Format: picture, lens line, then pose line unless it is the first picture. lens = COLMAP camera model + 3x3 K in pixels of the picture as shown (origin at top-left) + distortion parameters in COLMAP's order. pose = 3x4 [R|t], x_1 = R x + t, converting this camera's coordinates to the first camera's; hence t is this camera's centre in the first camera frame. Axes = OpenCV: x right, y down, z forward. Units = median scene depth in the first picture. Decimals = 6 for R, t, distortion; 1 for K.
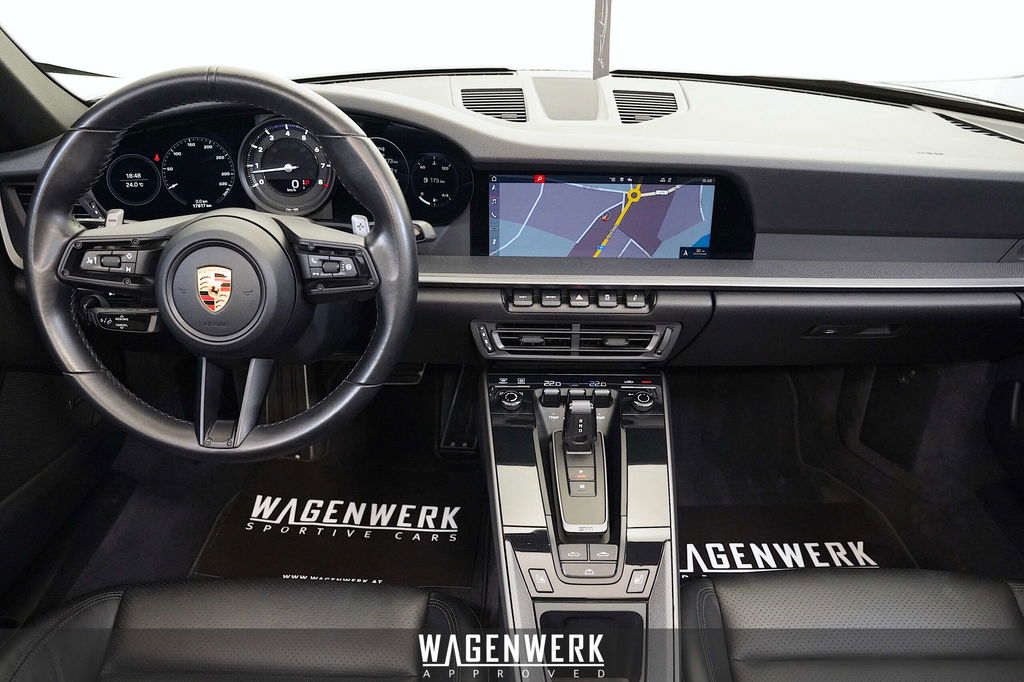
lens RADIAL K [[799.0, 0, 511.3], [0, 799.0, 340.2], [0, 0, 1]] dist [-0.116371, 0.084515]
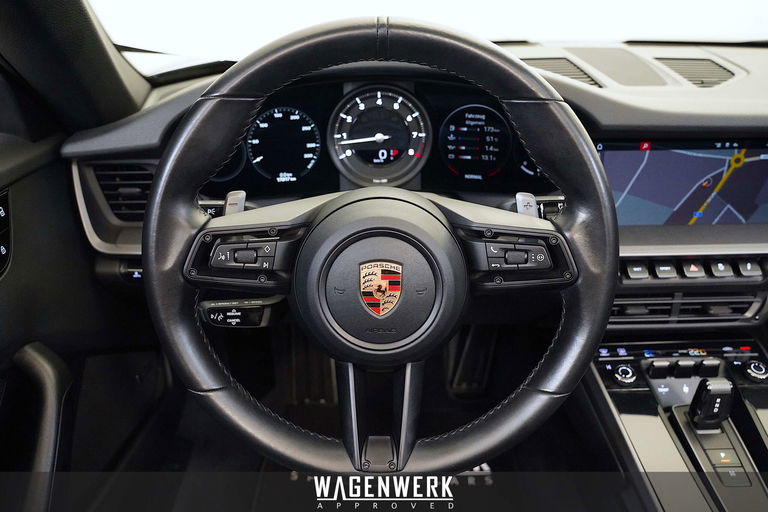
lens RADIAL K [[599.2, 0, 385.1], [0, 599.2, 256.4], [0, 0, 1]] dist [-0.116371, 0.084515]
pose [[0.999628, -0.027185, -0.001979, -0.284129], [0.027174, 0.999616, -0.005443, -0.072873], [0.002126, 0.005388, 0.999983, 0.285739]]
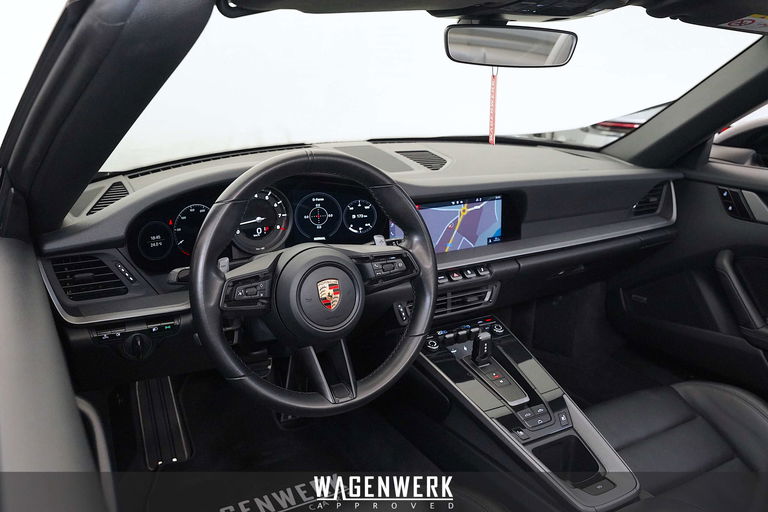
lens RADIAL K [[652.2, 0, 383.0], [0, 652.2, 250.9], [0, 0, 1]] dist [-0.112694, -0.007961]
pose [[0.868033, -0.142760, 0.475540, -0.664708], [0.213106, 0.972188, -0.097138, -0.003141], [-0.448447, 0.185659, 0.874315, -0.111327]]
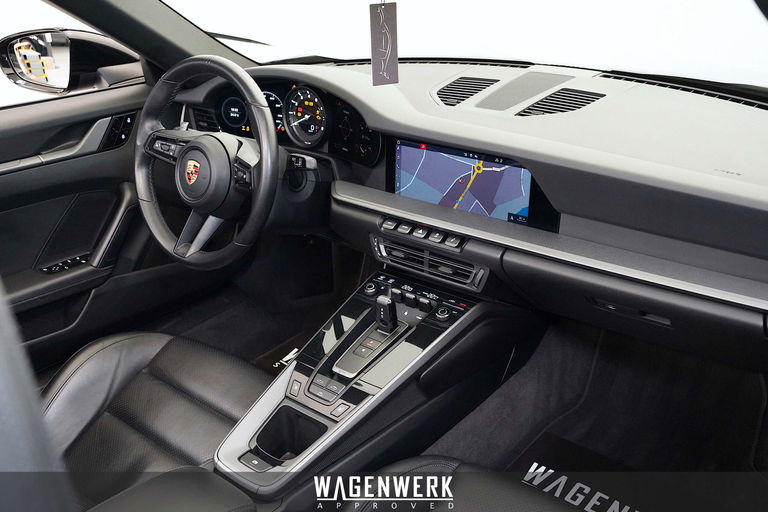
lens RADIAL K [[775.2, 0, 382.6], [0, 775.2, 253.4], [0, 0, 1]] dist [-0.050990, 0.000000]
pose [[0.774412, 0.225564, -0.591106, 0.855647], [-0.254810, 0.966360, 0.034931, -0.044890], [0.579100, 0.123569, 0.805837, -0.157487]]
